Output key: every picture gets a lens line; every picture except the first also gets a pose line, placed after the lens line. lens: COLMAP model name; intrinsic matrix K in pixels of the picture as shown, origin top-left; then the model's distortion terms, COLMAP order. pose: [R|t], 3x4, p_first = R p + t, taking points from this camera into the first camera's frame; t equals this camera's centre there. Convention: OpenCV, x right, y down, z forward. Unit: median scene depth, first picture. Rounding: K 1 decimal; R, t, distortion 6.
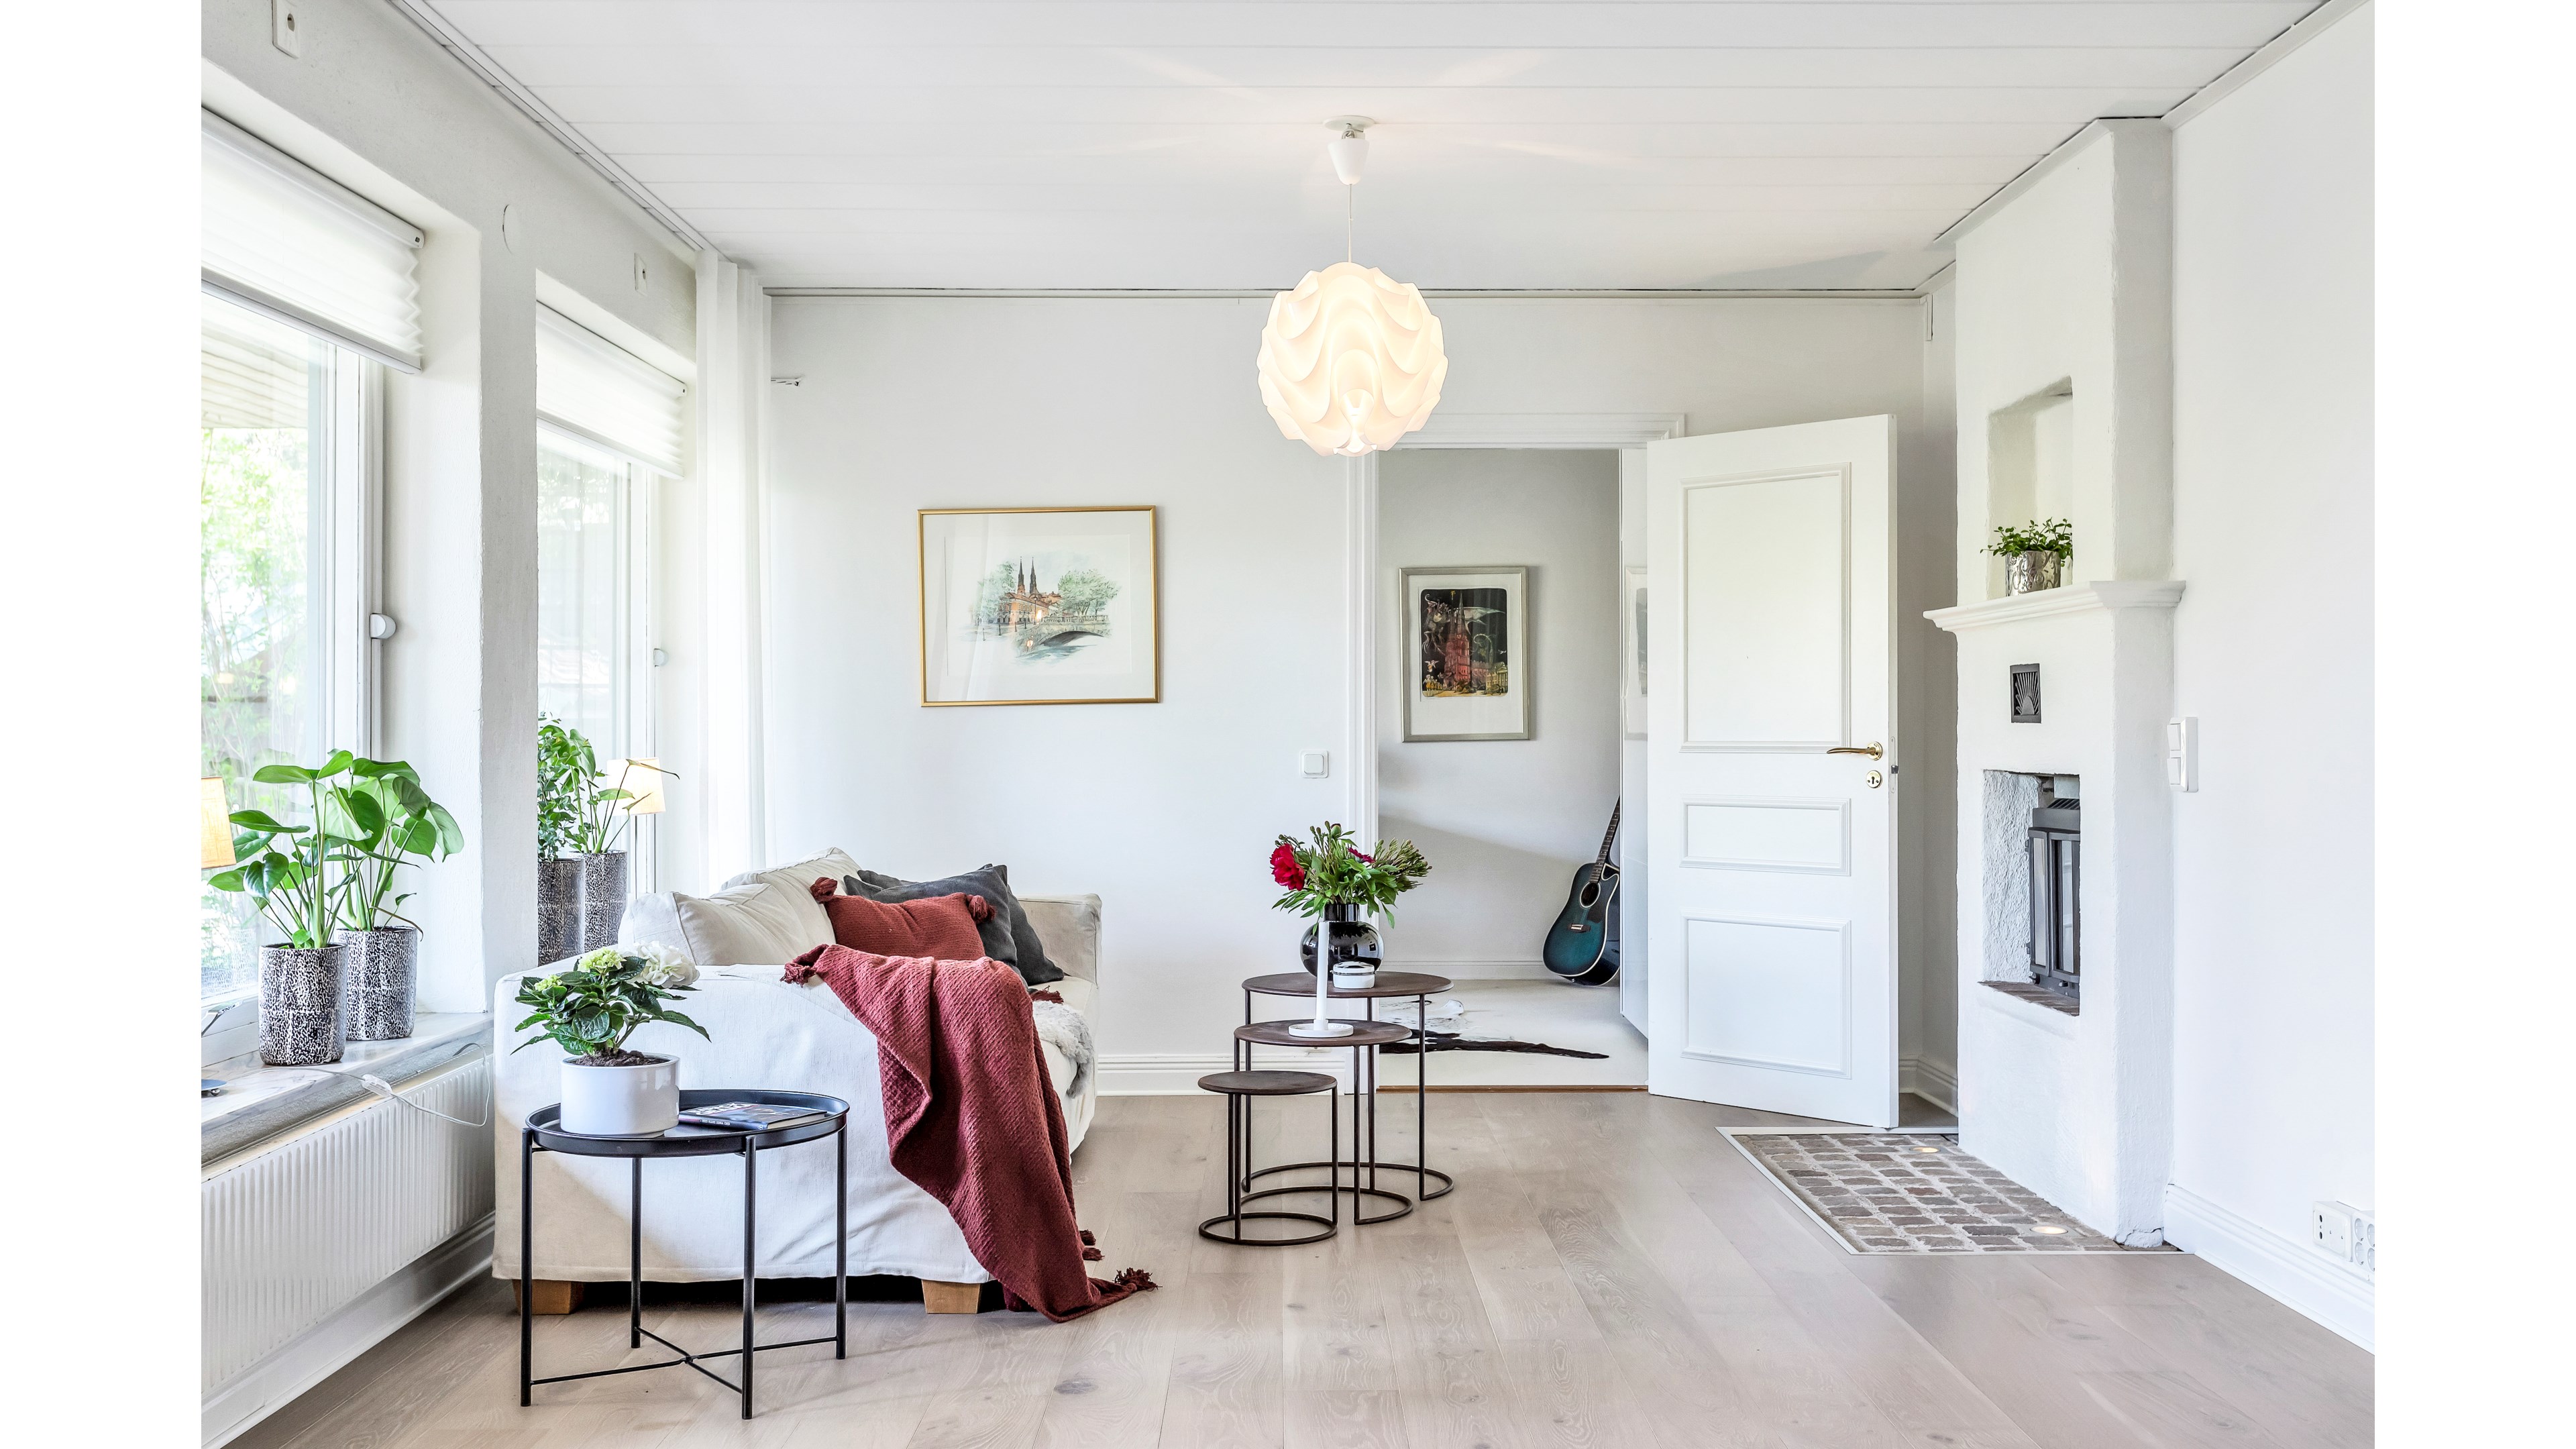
lens RADIAL K [[3013.2, 0, 1285.1], [0, 3013.2, 746.1], [0, 0, 1]] dist [0.182973, 0.000000]
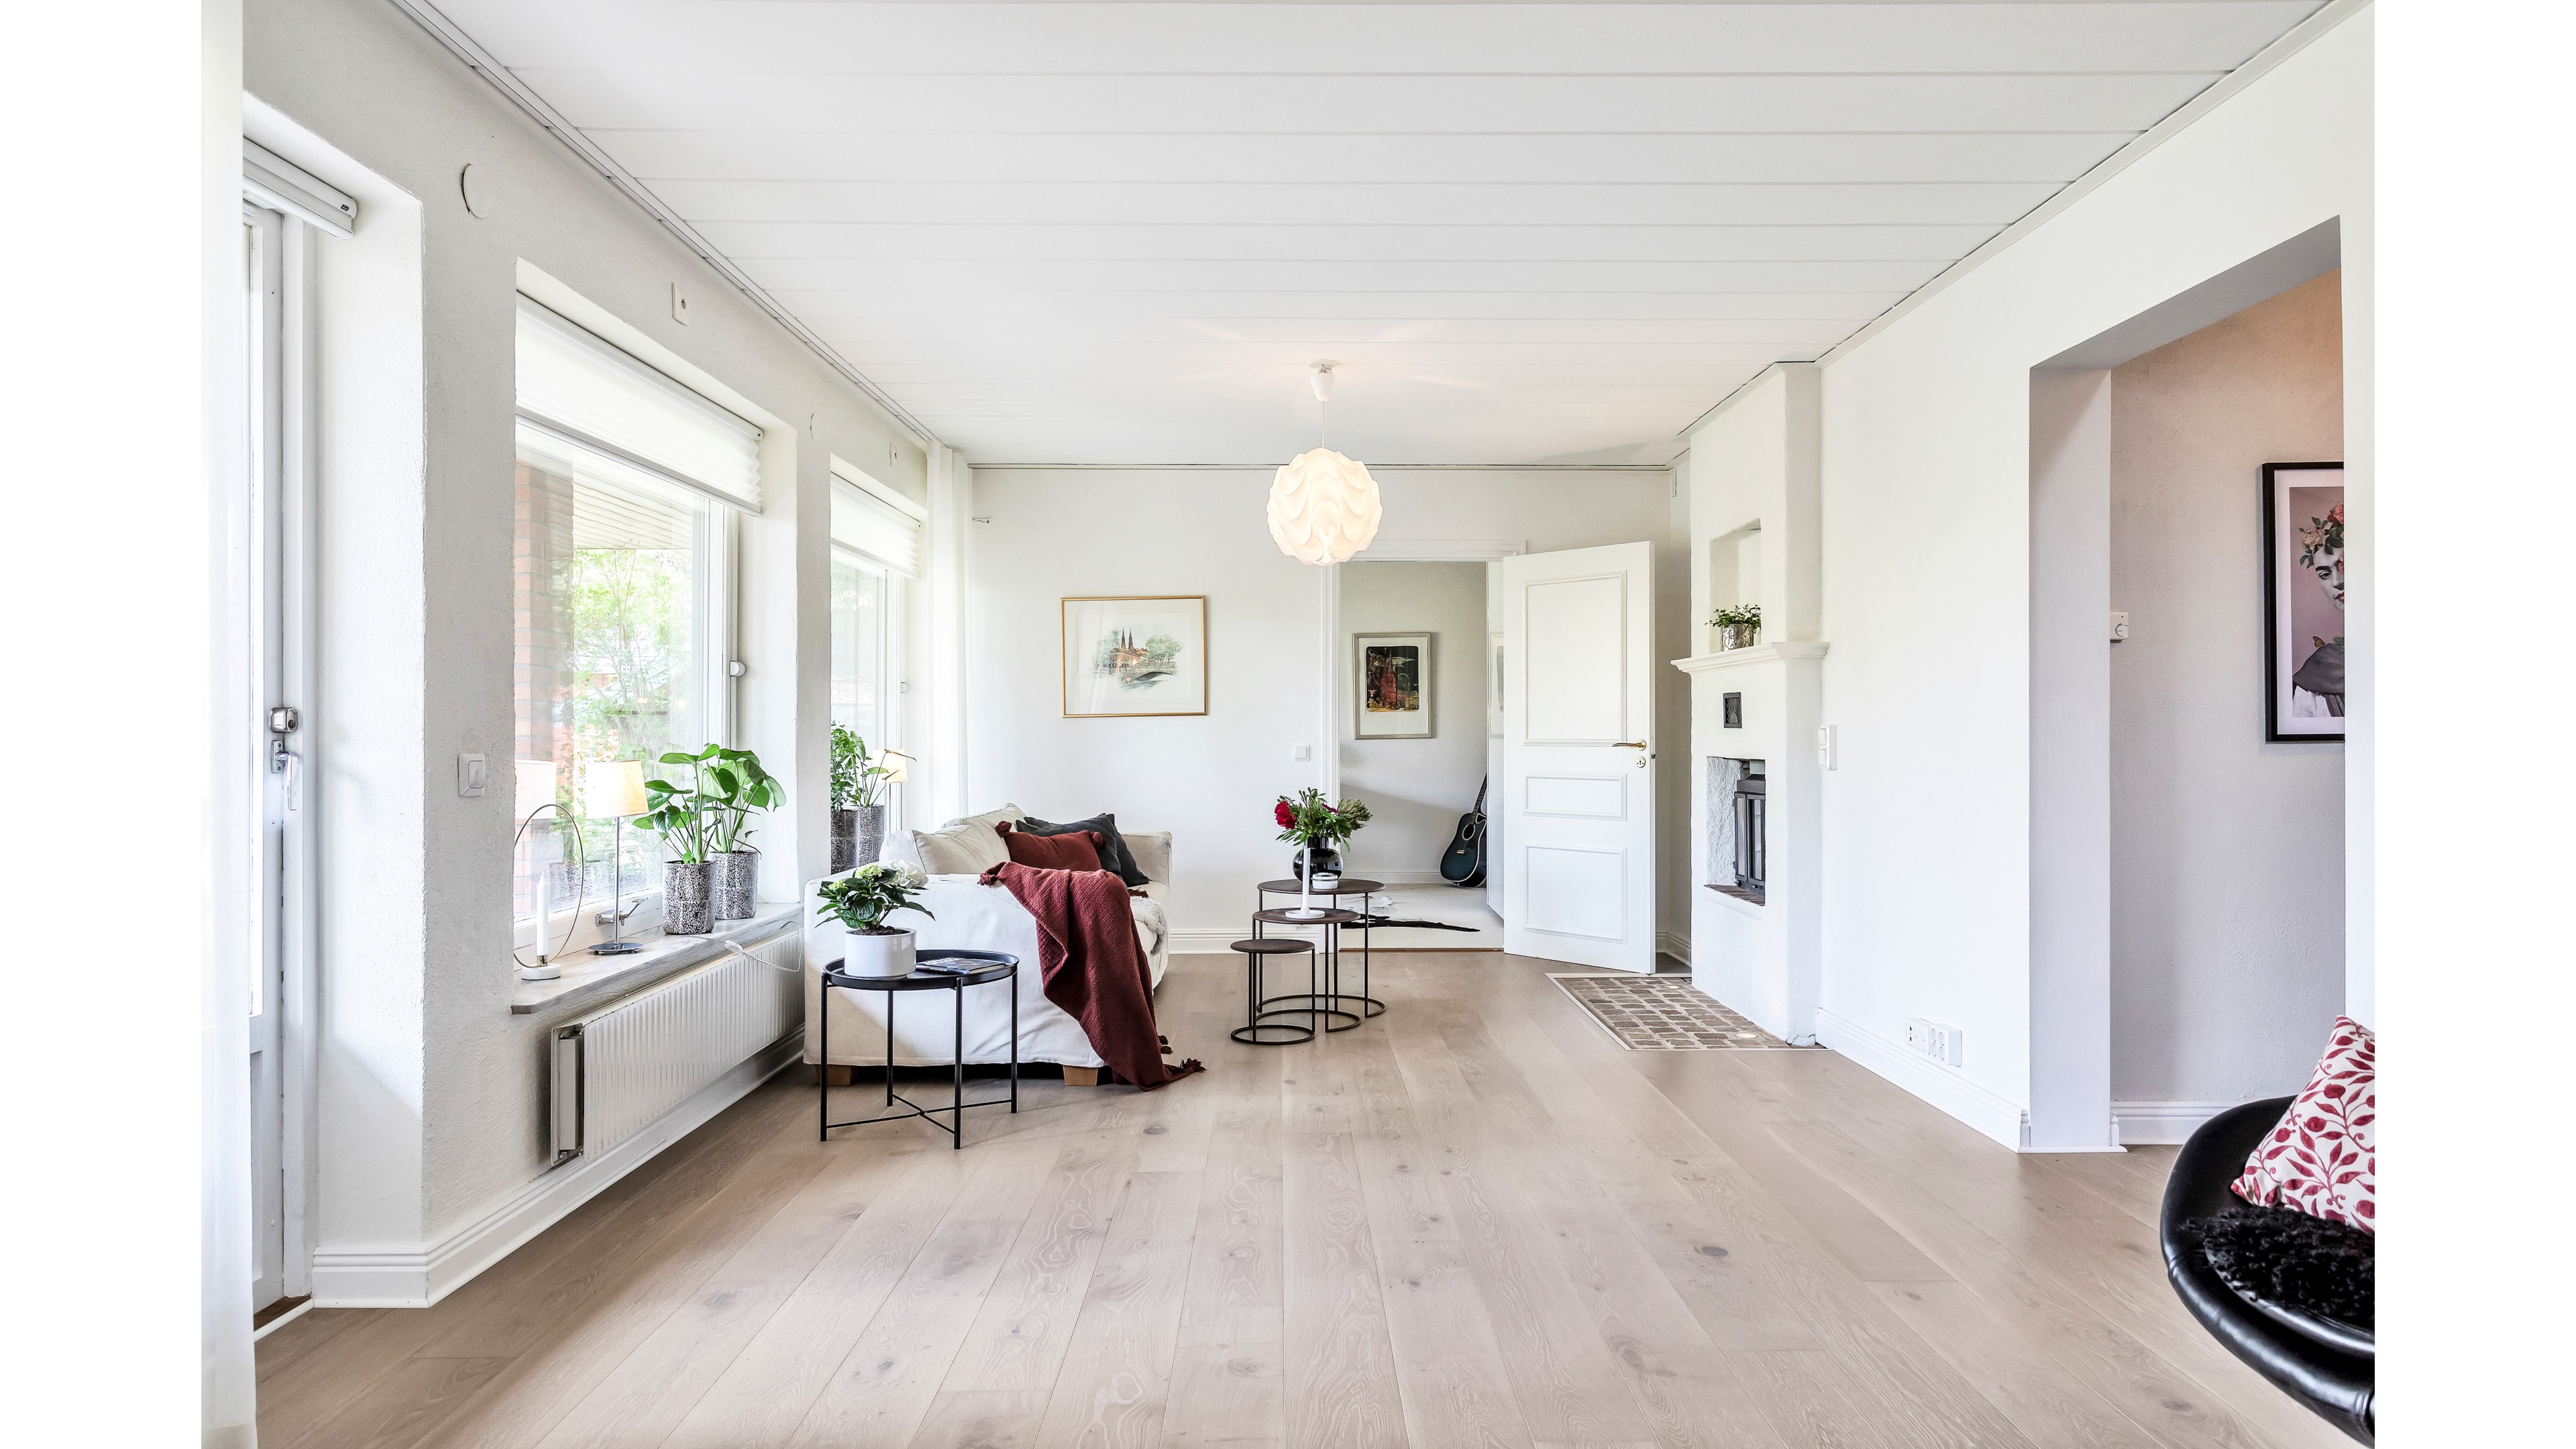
lens RADIAL K [[1443.1, 0, 1284.5], [0, 1443.1, 741.0], [0, 0, 1]] dist [-0.001308, -0.000223]
pose [[0.999997, 0.000963, 0.002328, -0.001329], [-0.000966, 0.999999, 0.001363, -0.001502], [-0.002327, -0.001365, 0.999996, 0.217241]]
